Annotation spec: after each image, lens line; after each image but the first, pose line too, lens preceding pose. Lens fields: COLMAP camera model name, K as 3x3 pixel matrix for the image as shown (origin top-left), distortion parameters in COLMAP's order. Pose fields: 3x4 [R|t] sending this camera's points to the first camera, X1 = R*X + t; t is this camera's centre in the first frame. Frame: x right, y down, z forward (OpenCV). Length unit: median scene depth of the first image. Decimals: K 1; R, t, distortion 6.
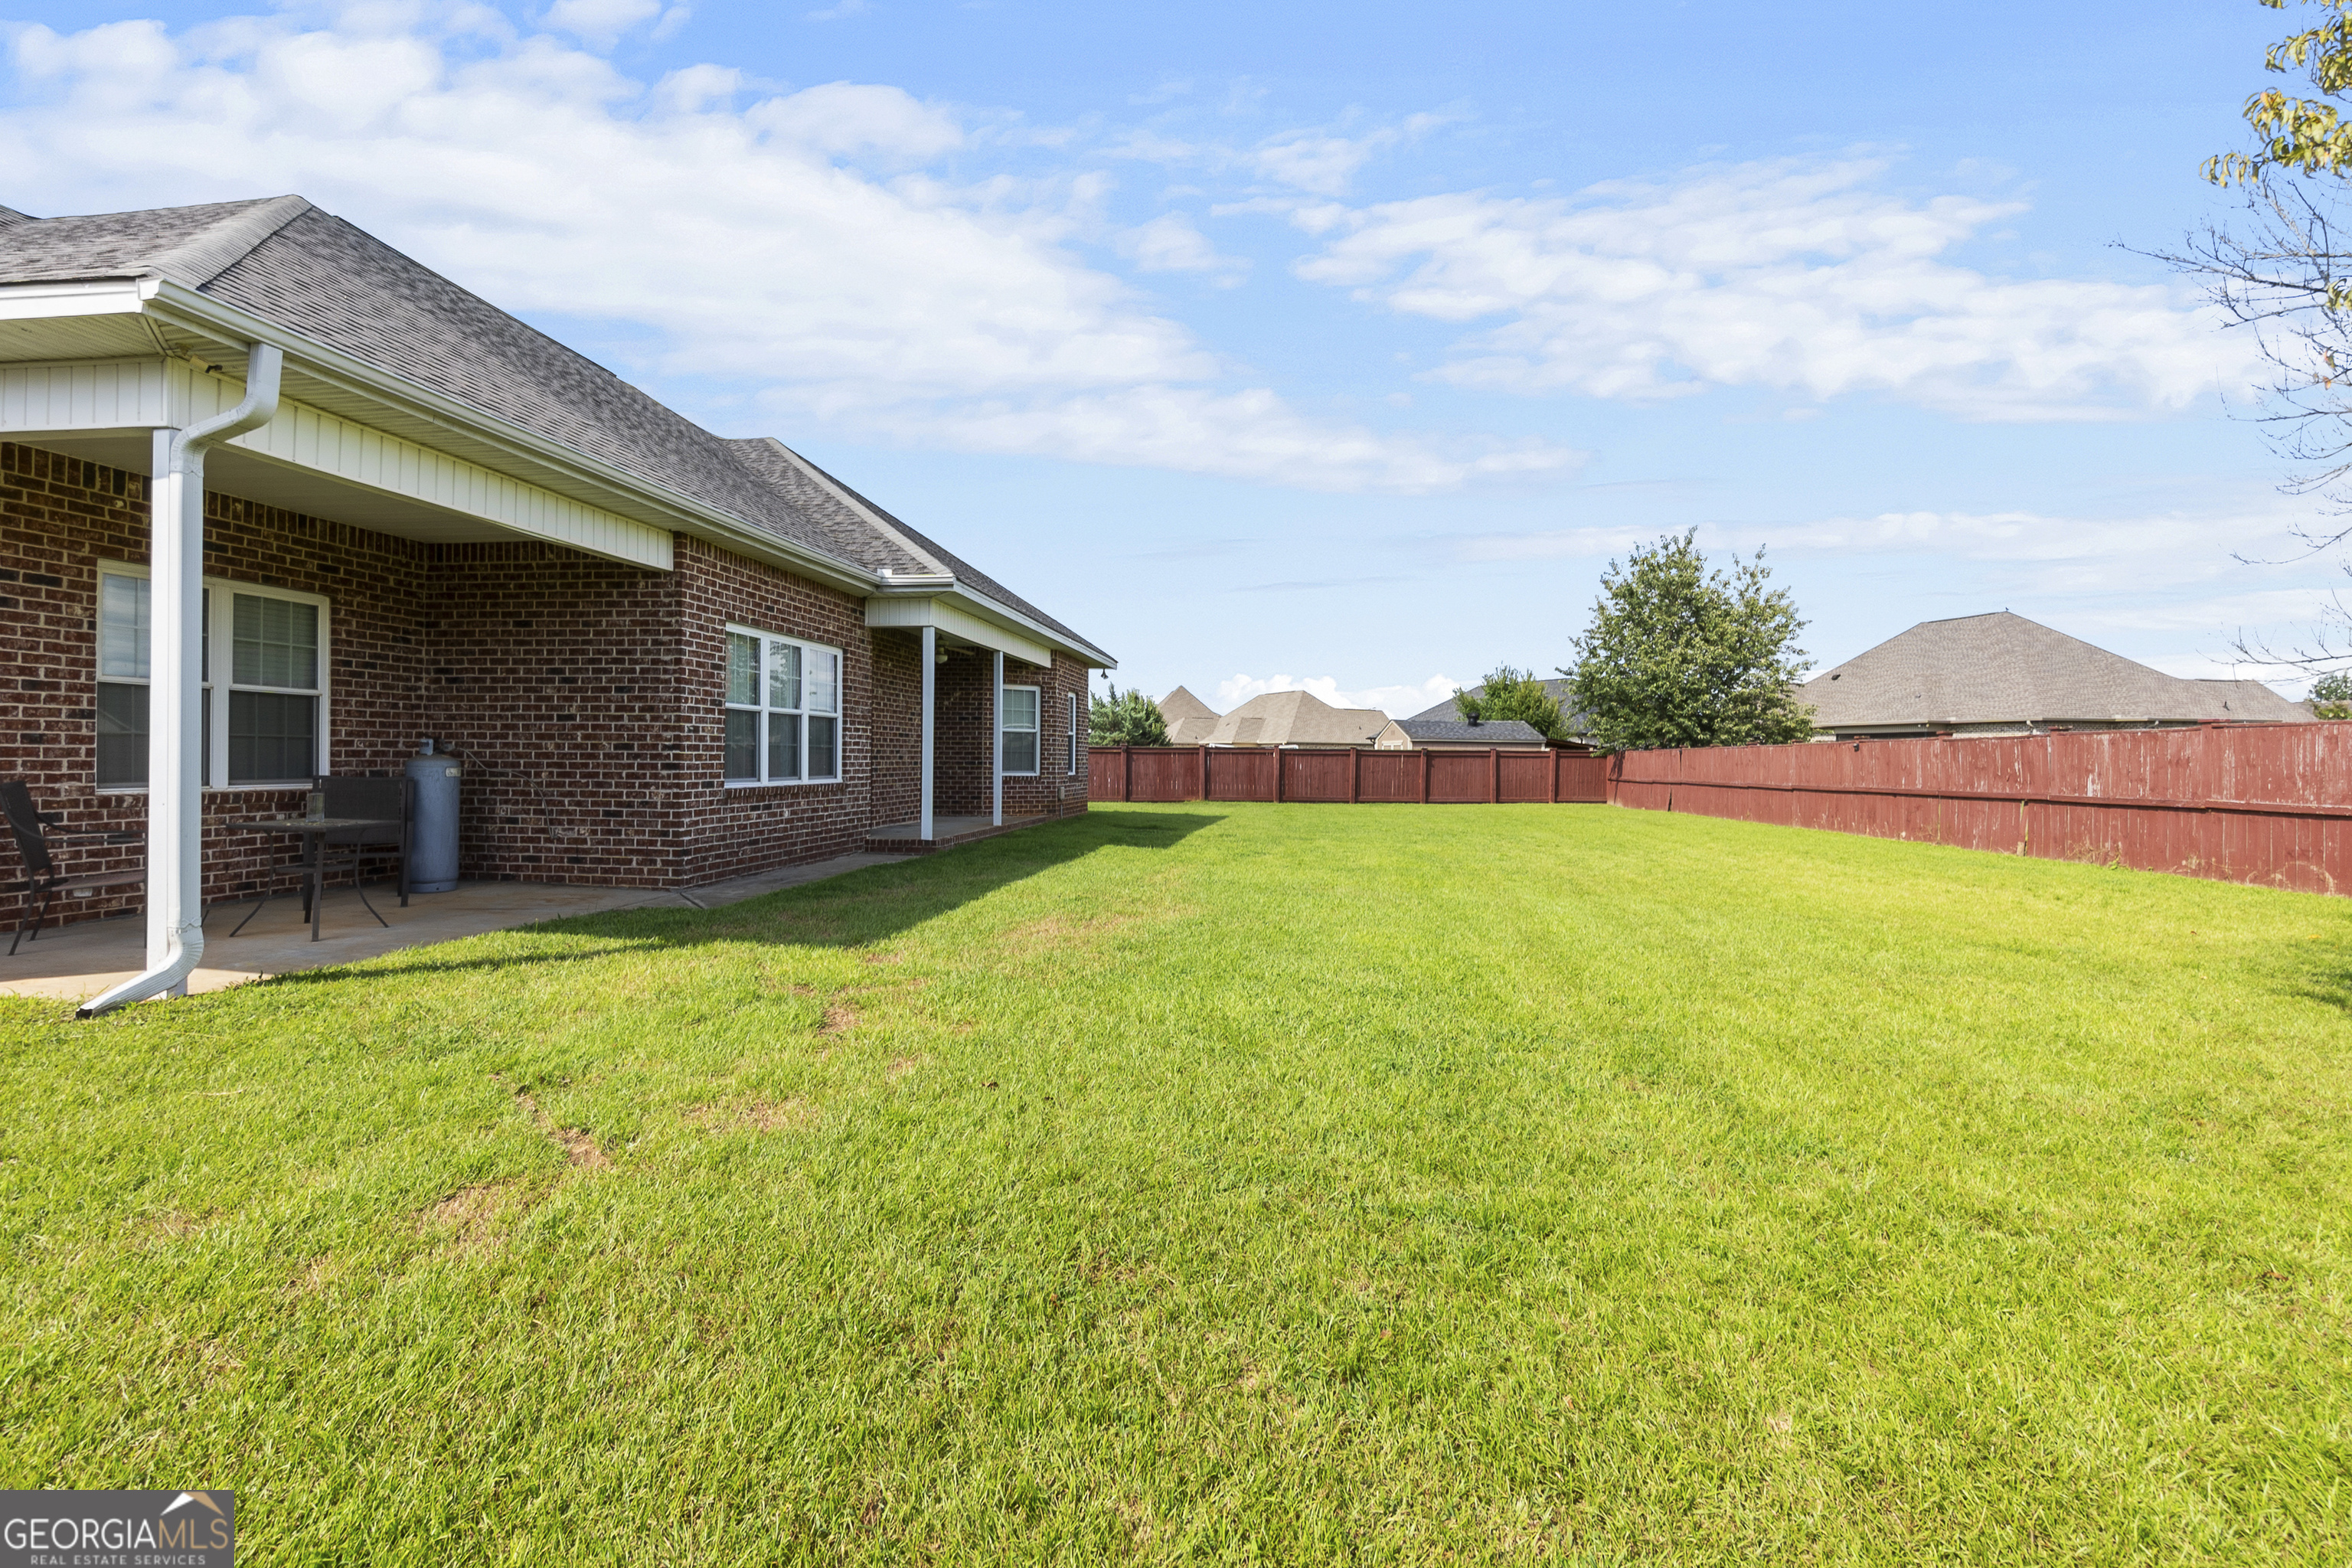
lens RADIAL K [[1054.8, 0, 1170.5], [0, 1054.8, 760.0], [0, 0, 1]] dist [-0.000771, -0.000031]
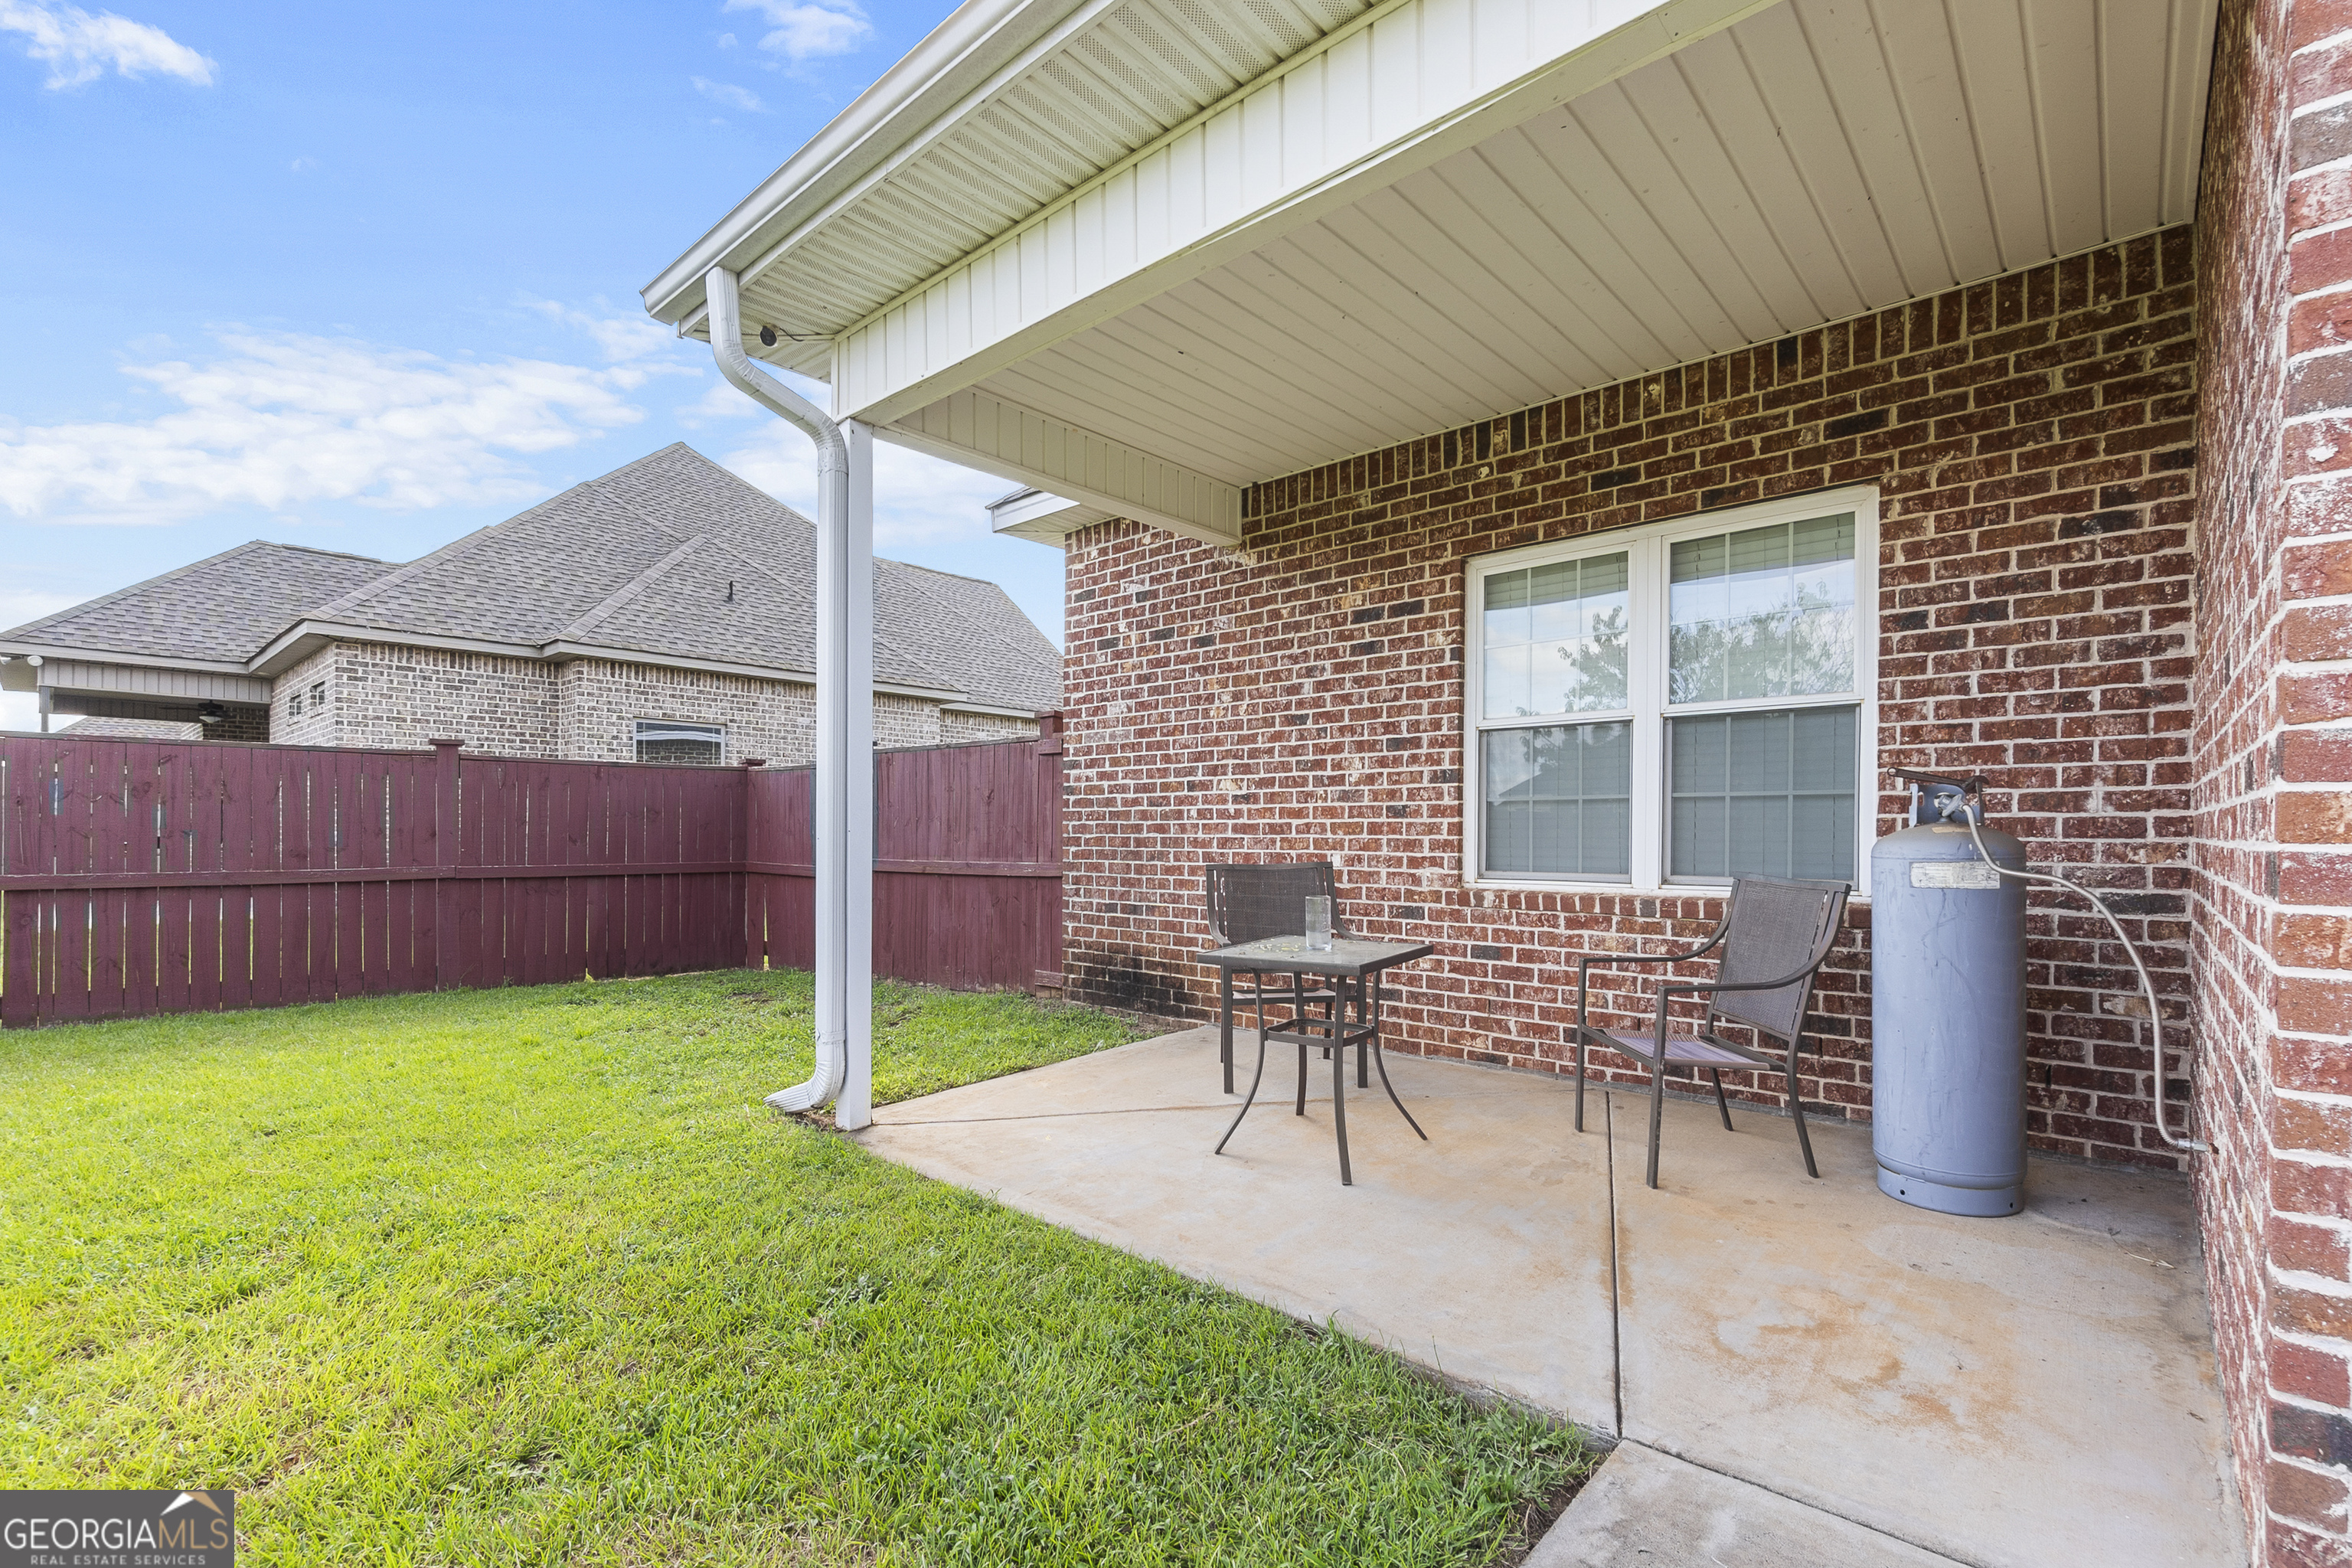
lens RADIAL K [[1040.7, 0, 1174.8], [0, 1040.7, 847.5], [0, 0, 1]] dist [-0.000646, -0.000154]
pose [[-0.558567, 0.003168, -0.829454, -0.240422], [-0.008013, 0.999925, 0.009215, 0.000724], [0.829421, 0.011793, -0.558500, 0.940837]]
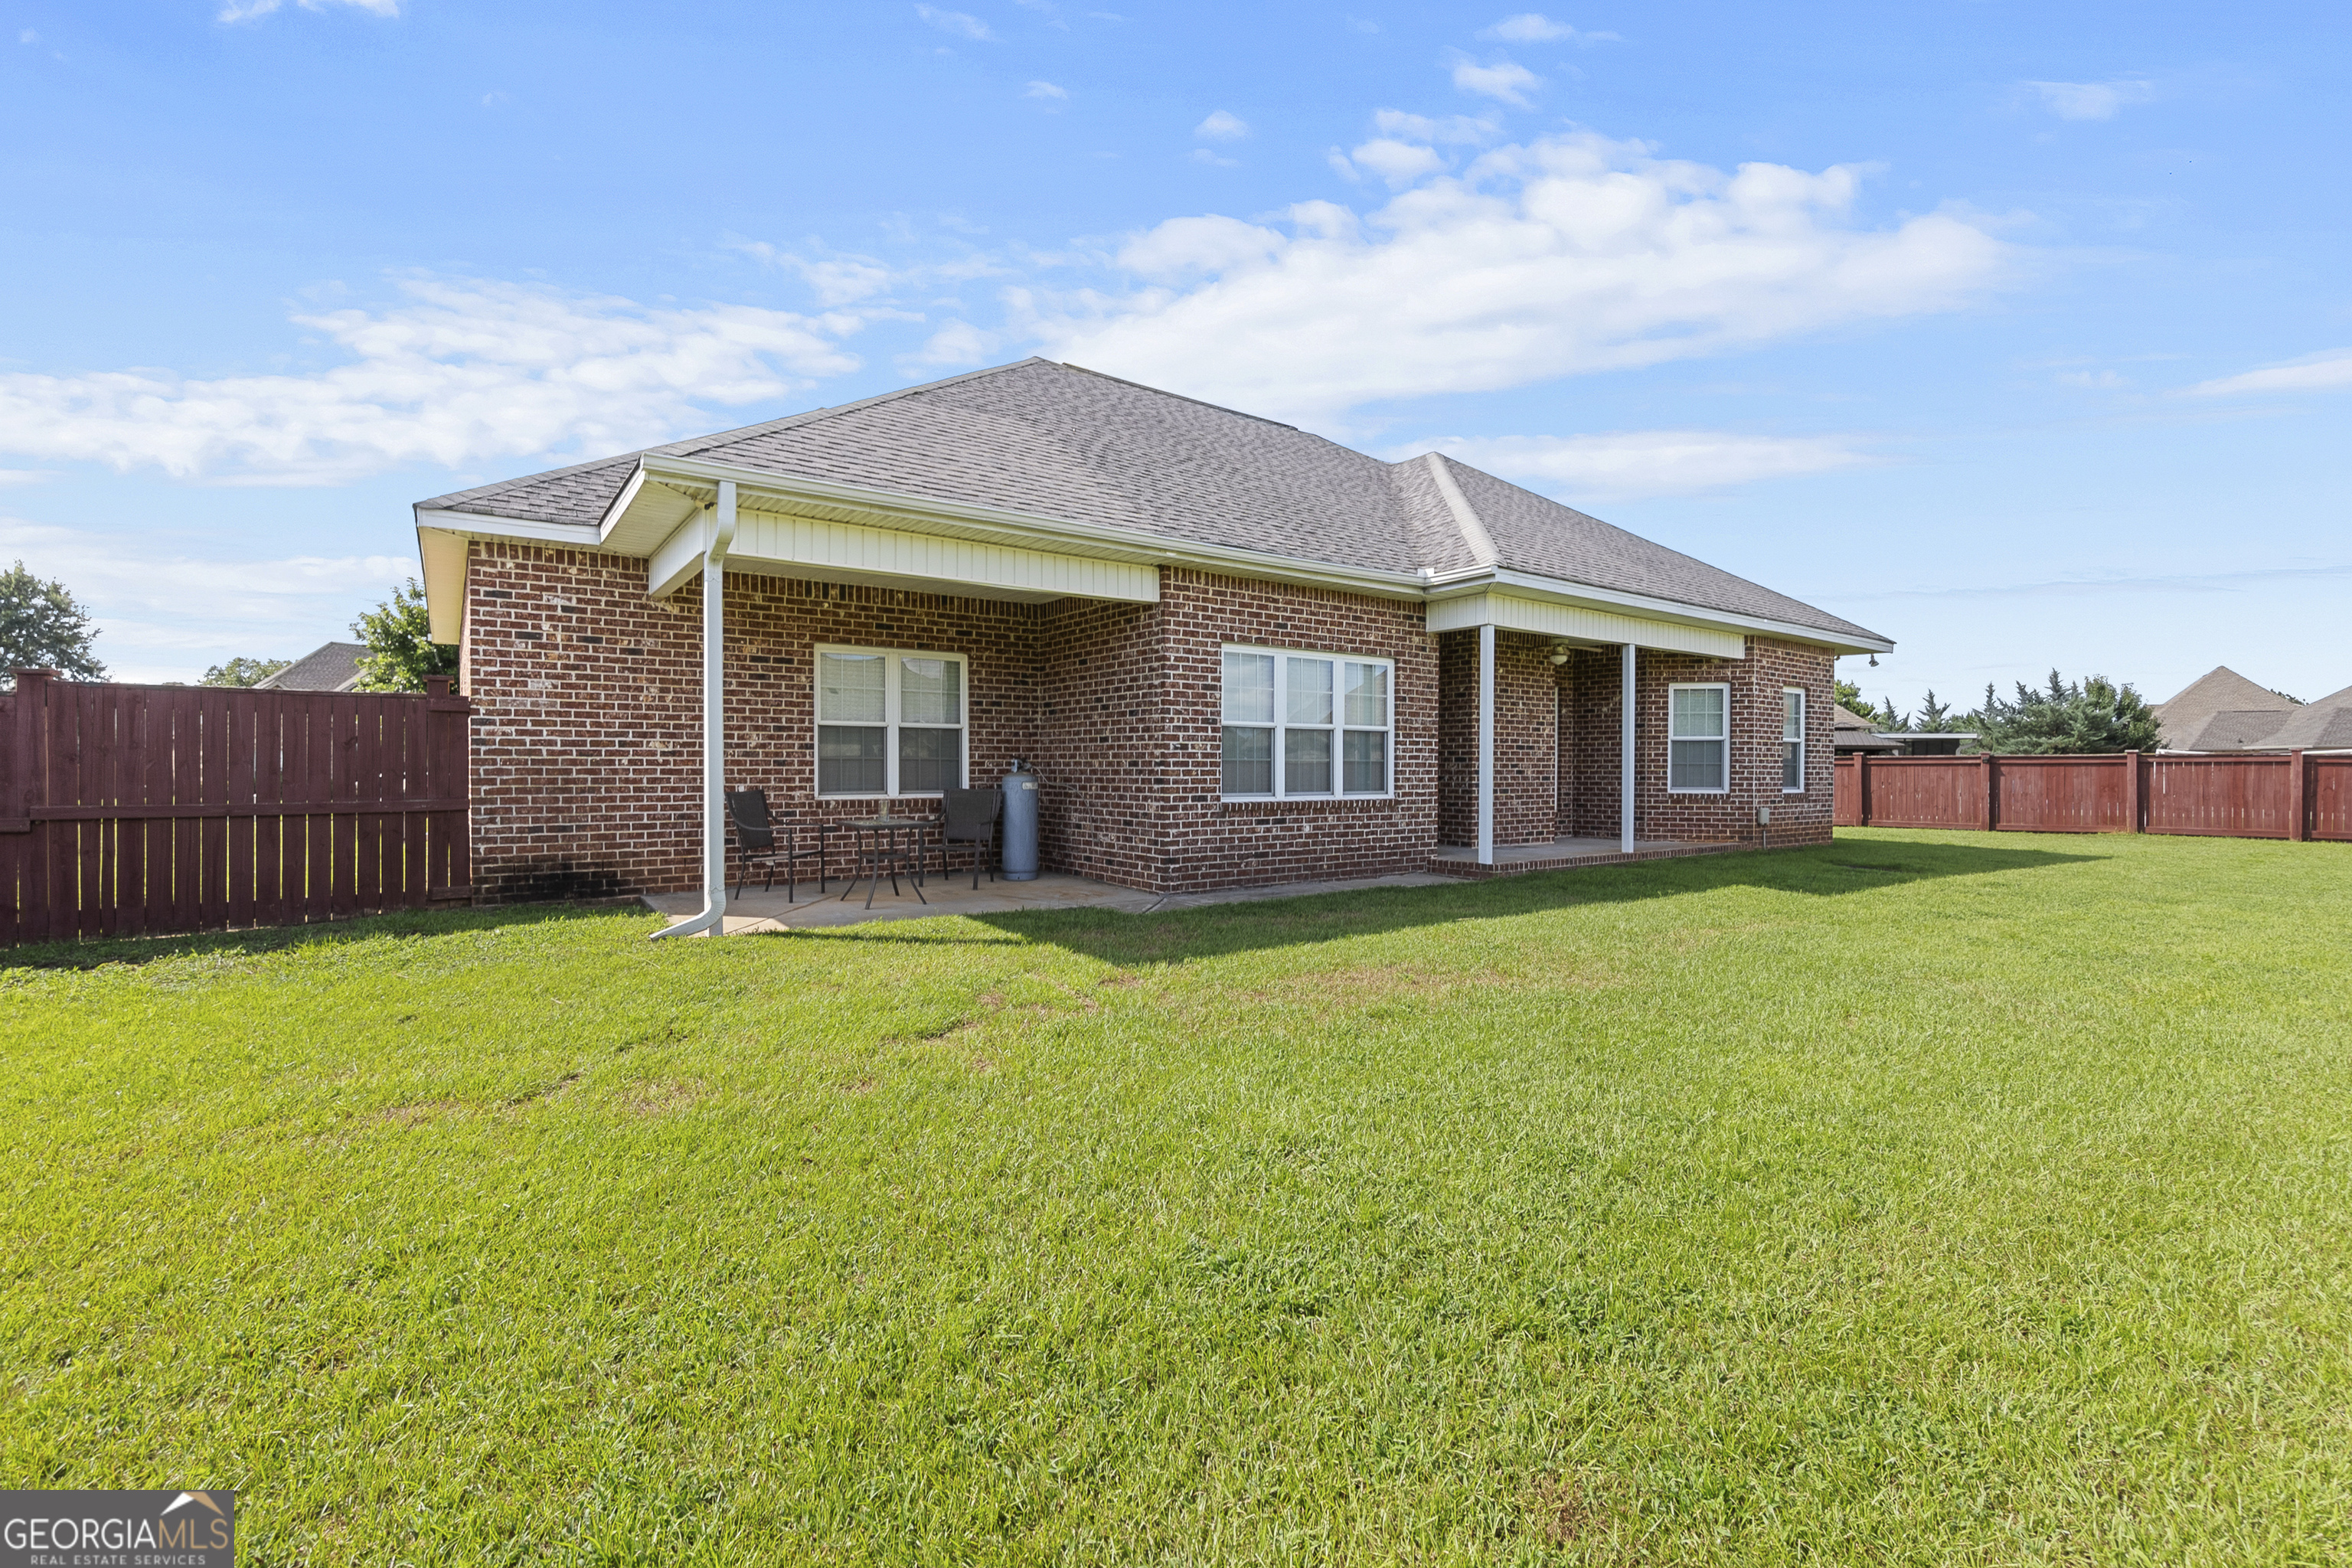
lens RADIAL K [[1029.5, 0, 1142.6], [0, 1029.5, 794.5], [0, 0, 1]] dist [-0.001337, -0.000287]
pose [[0.676285, 0.010340, -0.736568, 0.297168], [0.003039, 0.999854, 0.016827, 0.001759], [0.736634, -0.013618, 0.676155, 0.262628]]
